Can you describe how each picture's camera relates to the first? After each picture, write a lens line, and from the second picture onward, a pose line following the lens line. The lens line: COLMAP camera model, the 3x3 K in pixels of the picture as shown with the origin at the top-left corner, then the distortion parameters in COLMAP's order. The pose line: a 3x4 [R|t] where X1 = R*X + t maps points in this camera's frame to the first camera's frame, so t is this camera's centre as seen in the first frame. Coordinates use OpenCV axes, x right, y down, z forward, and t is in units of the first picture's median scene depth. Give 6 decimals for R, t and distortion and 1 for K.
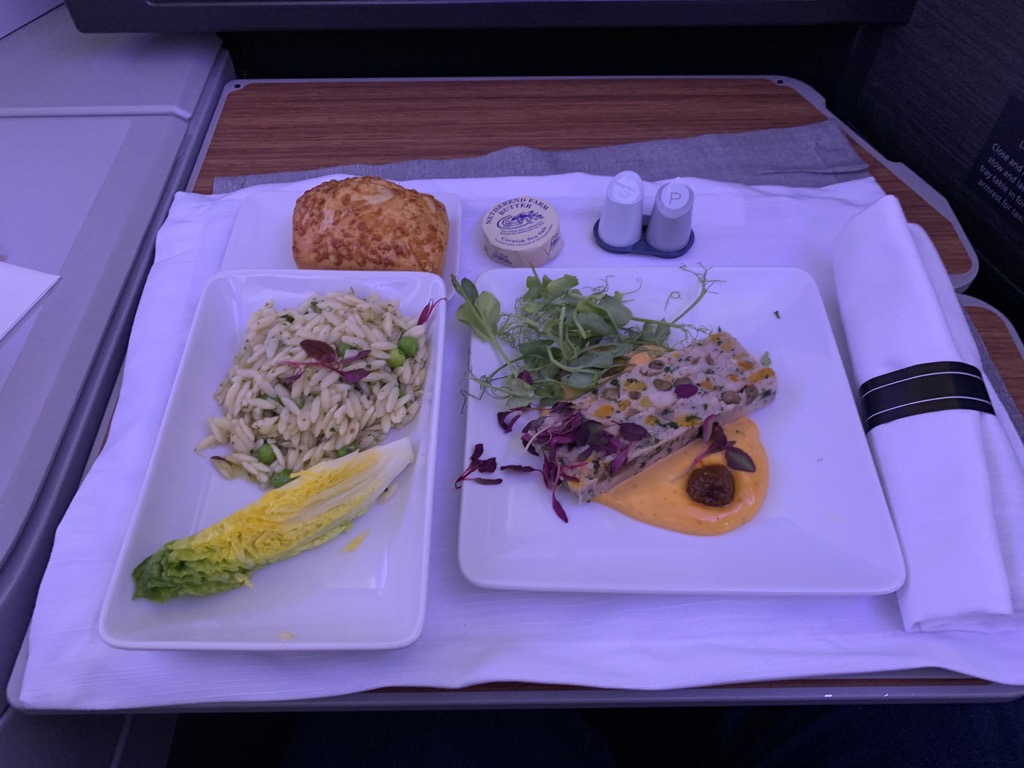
lens RADIAL K [[779.3, 0, 527.4], [0, 779.3, 380.0], [0, 0, 1]] dist [0.090635, -0.169466]
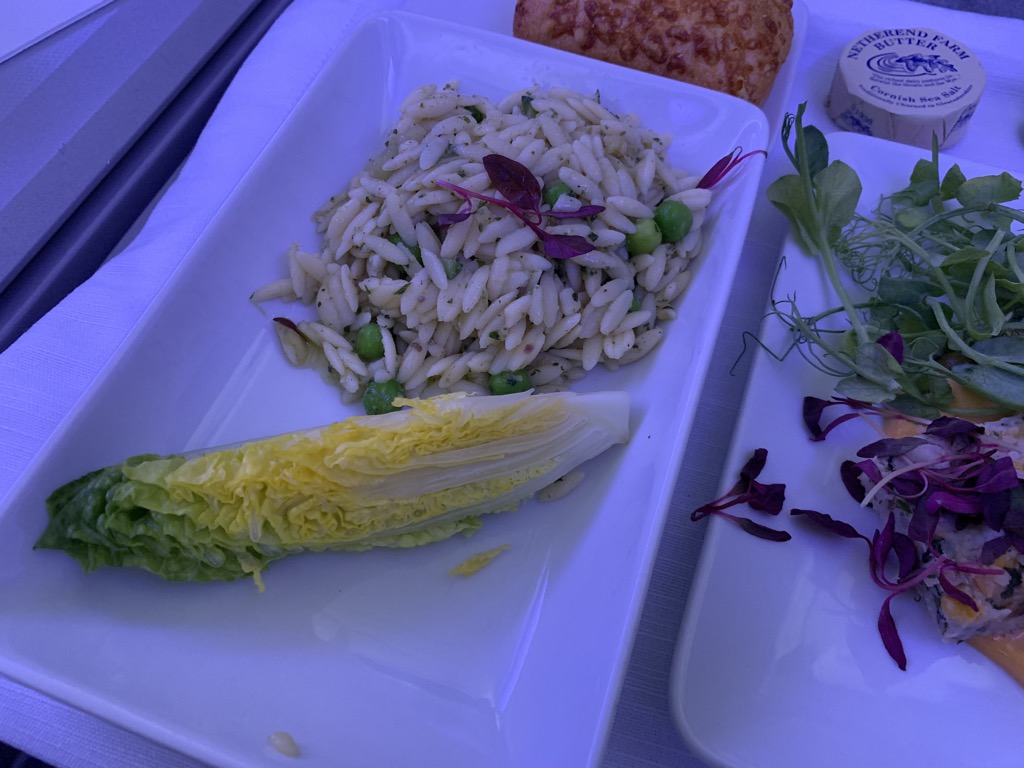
lens RADIAL K [[790.5, 0, 523.6], [0, 790.5, 363.2], [0, 0, 1]] dist [0.013711, -0.035238]
pose [[0.938301, 0.299121, -0.173547, -0.127379], [-0.285427, 0.953199, 0.099717, 0.022576], [0.195252, -0.044029, 0.979764, 0.464669]]
